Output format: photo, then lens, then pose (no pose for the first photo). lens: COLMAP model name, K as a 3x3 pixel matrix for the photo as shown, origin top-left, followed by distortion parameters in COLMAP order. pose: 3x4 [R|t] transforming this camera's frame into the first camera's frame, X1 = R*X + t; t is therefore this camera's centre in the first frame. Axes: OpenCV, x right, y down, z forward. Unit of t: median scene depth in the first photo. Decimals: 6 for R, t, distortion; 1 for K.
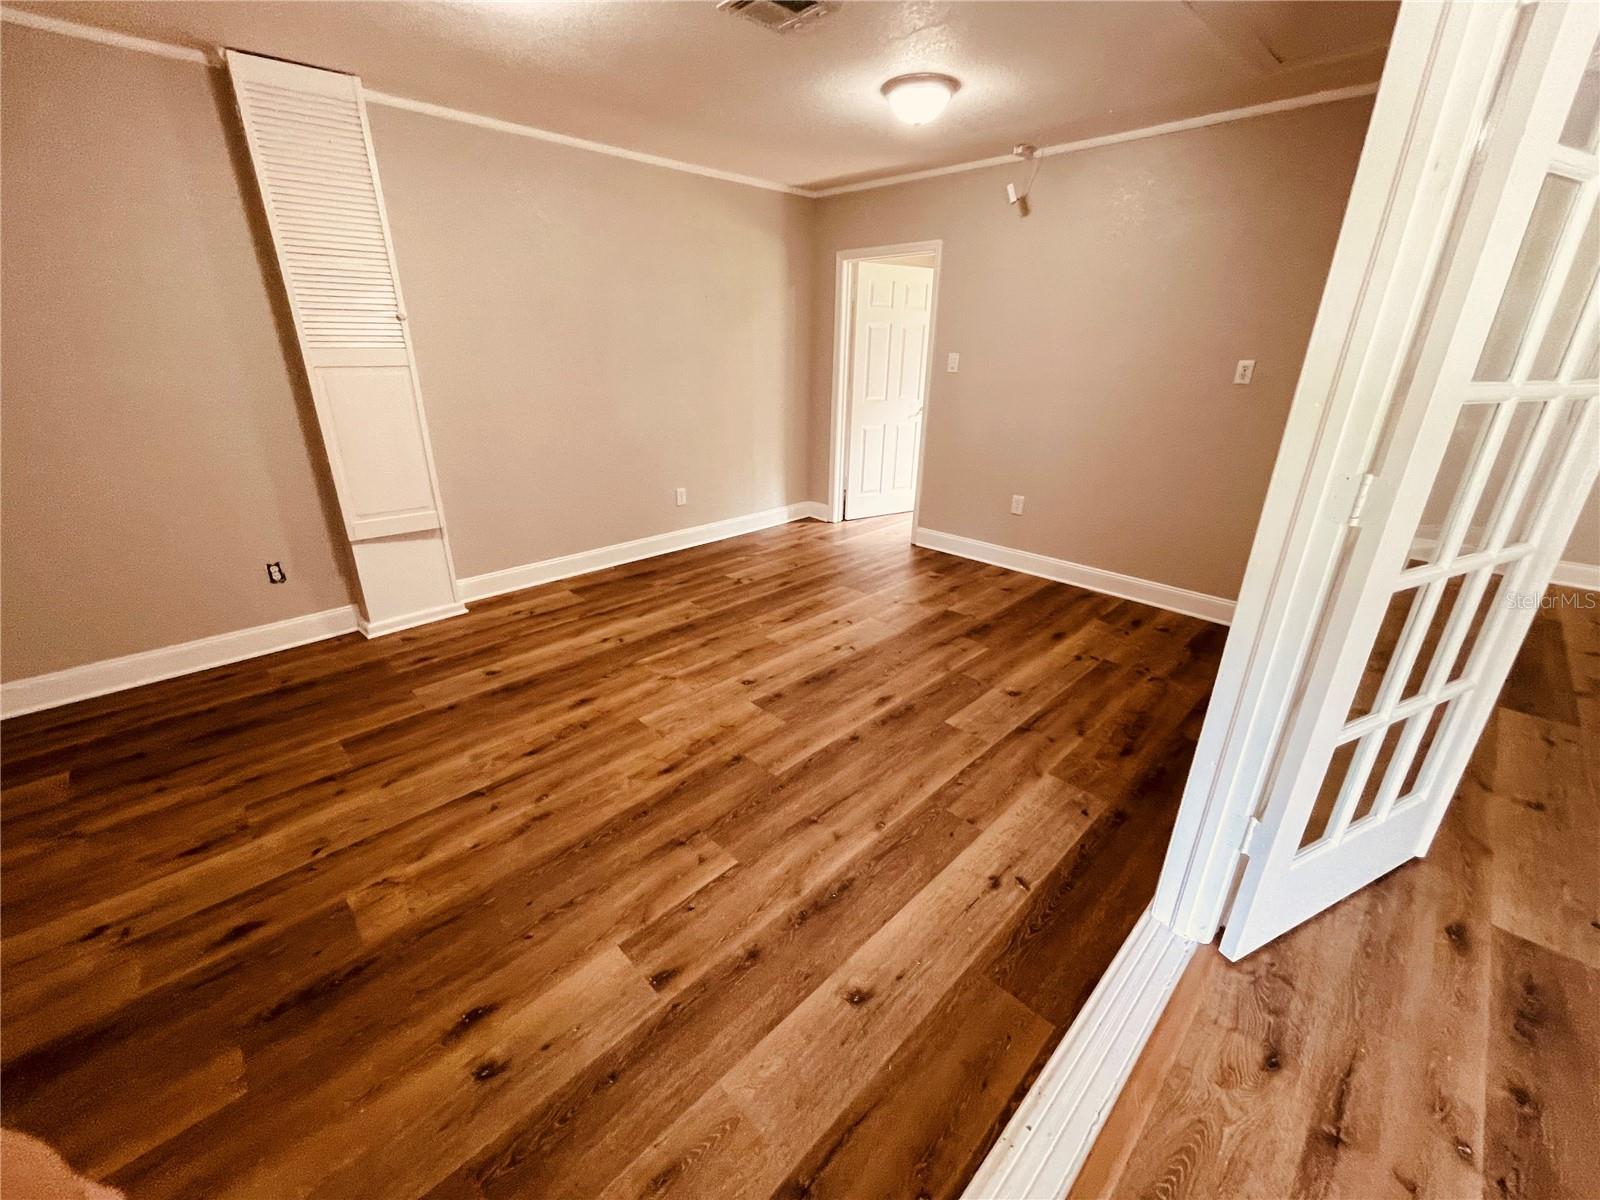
lens RADIAL K [[651.8, 0, 794.5], [0, 651.8, 594.9], [0, 0, 1]] dist [-0.001608, 0.000824]
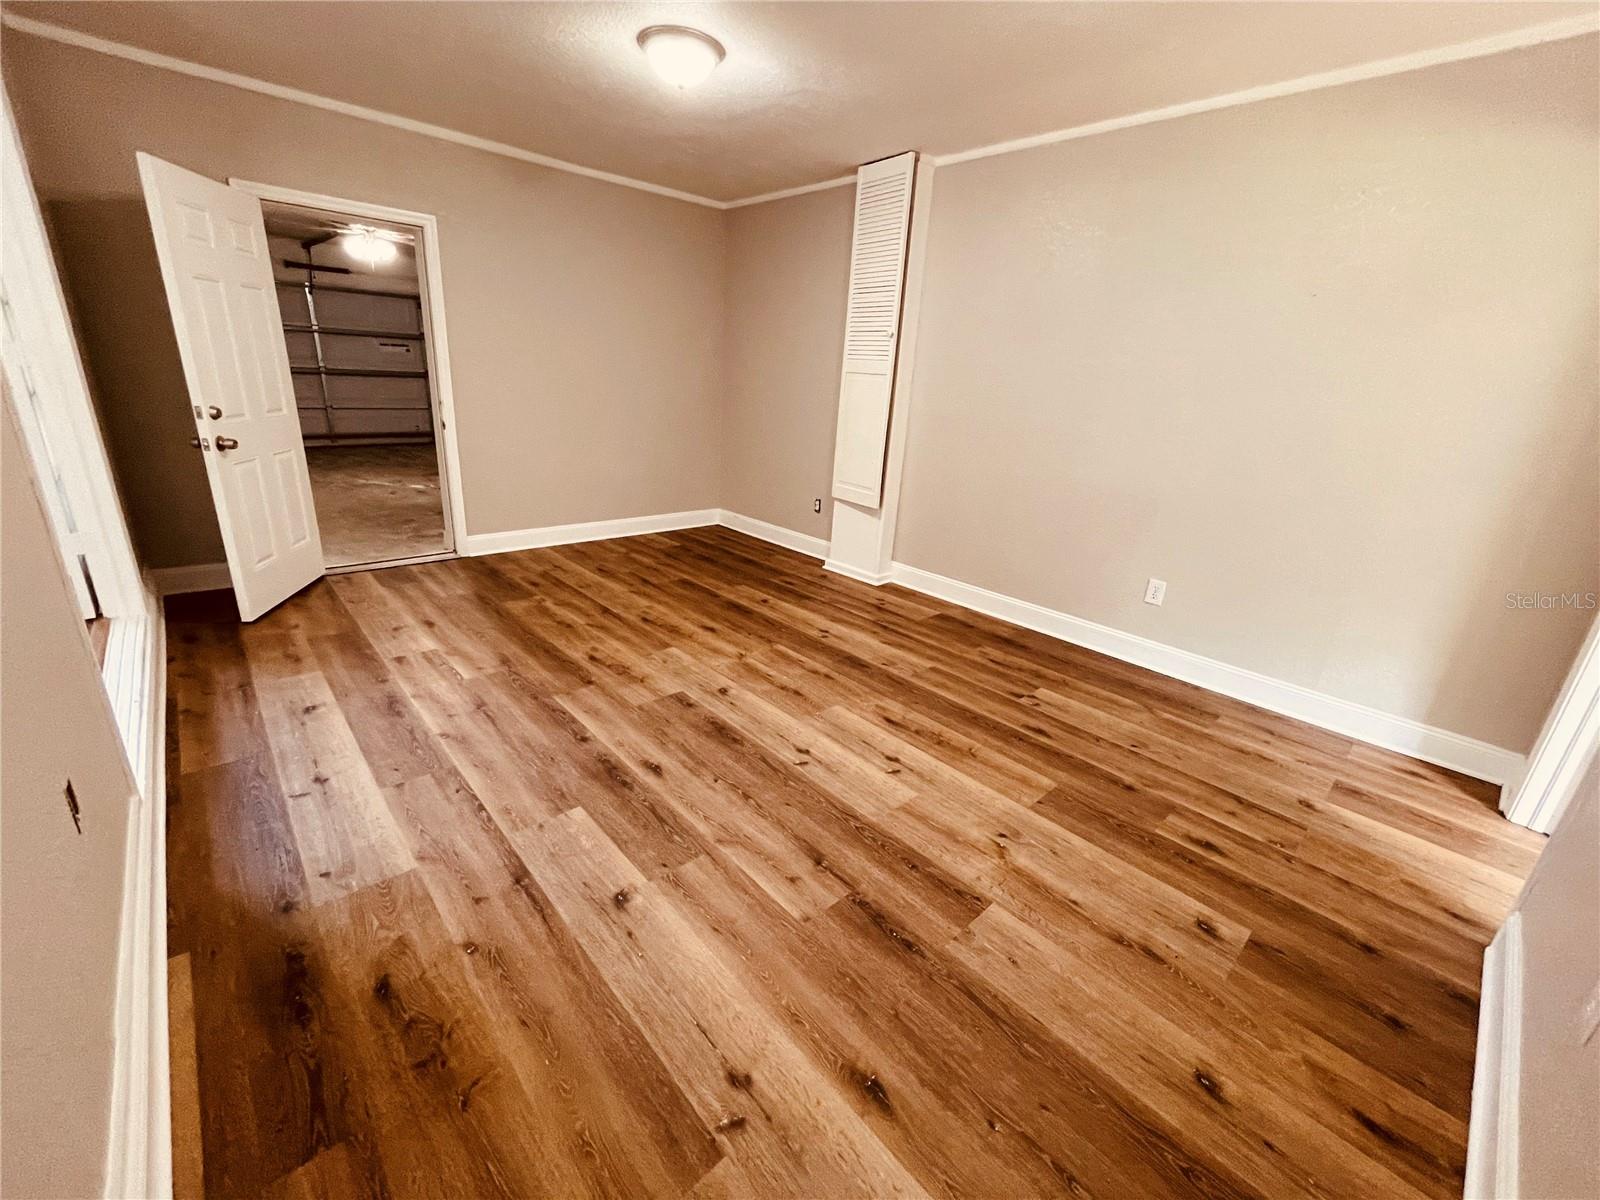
lens RADIAL K [[651.8, 0, 794.5], [0, 651.8, 594.9], [0, 0, 1]] dist [-0.001608, 0.000824]
pose [[-0.034407, 0.315125, -0.948426, 0.774964], [-0.420003, 0.856560, 0.299838, -0.310648], [0.906870, 0.408658, 0.102882, 0.943318]]
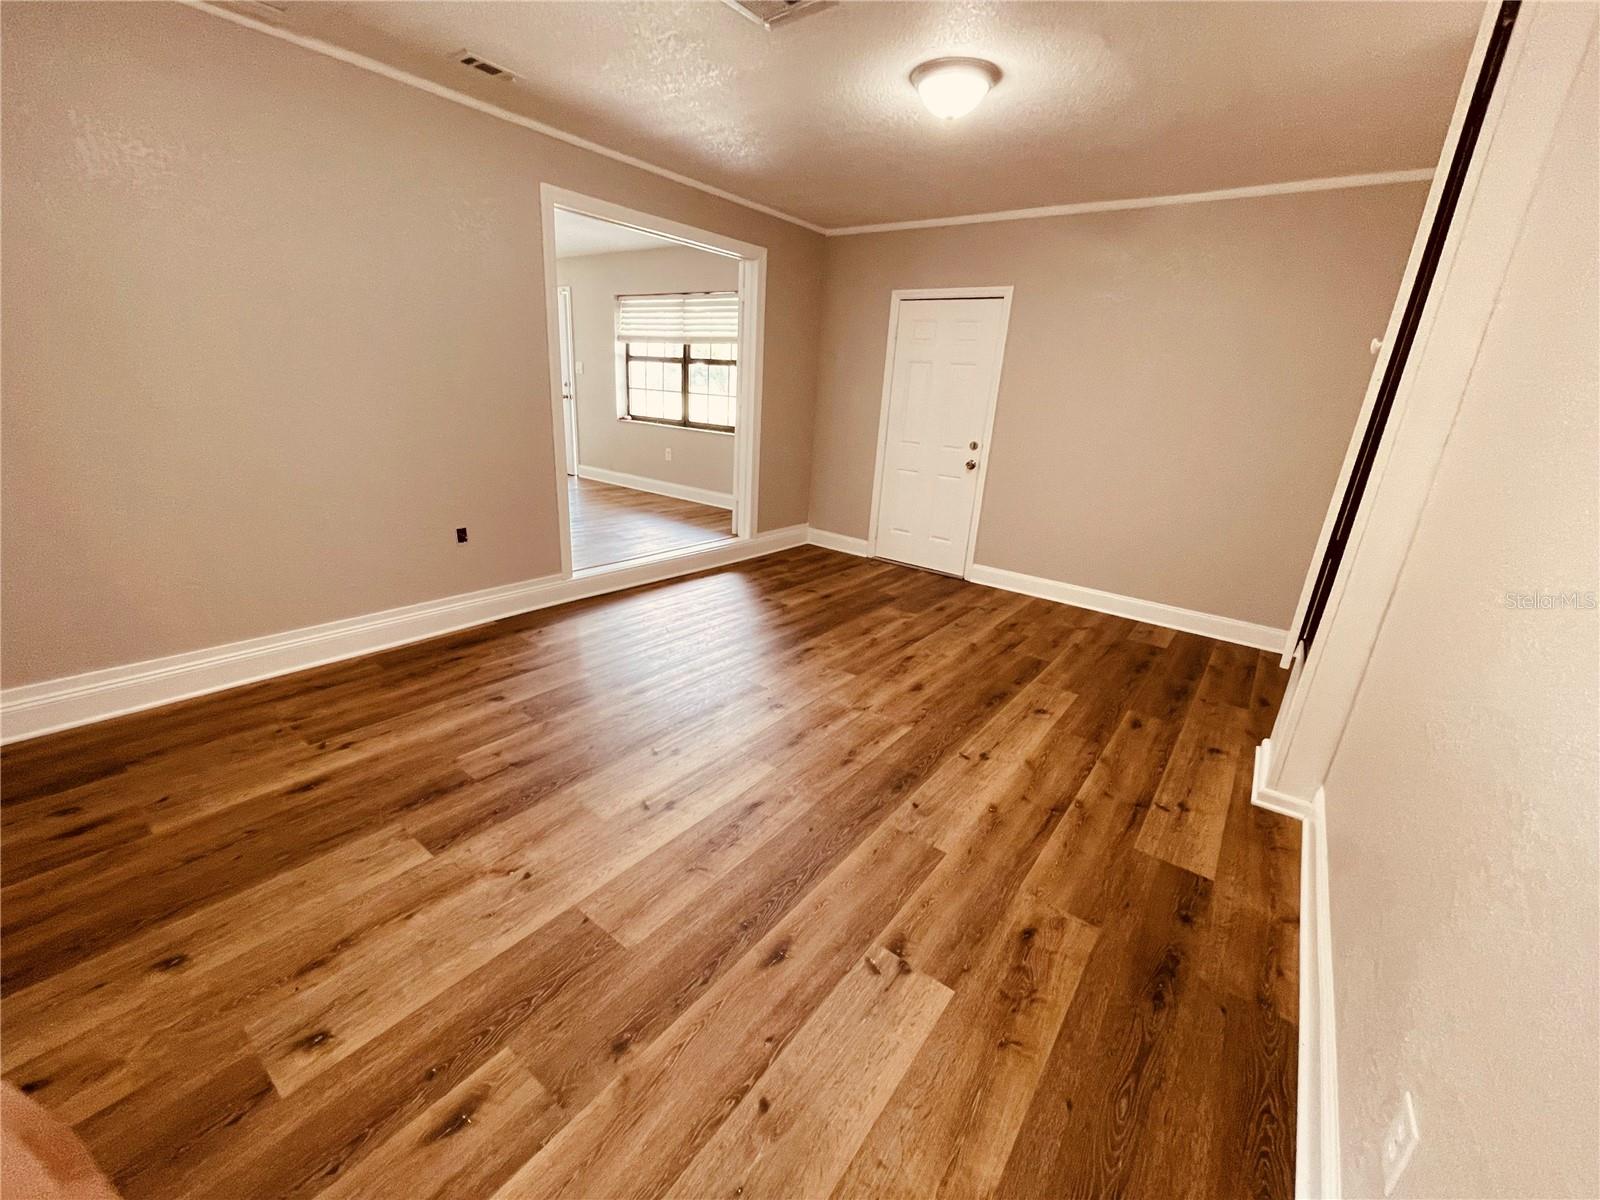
lens RADIAL K [[650.5, 0, 793.7], [0, 650.5, 596.5], [0, 0, 1]] dist [-0.001251, 0.000751]
pose [[-0.987217, -0.016353, -0.158539, 0.059450], [-0.114166, 0.766653, 0.631830, -0.601668], [0.111212, 0.641854, -0.758720, 1.633348]]
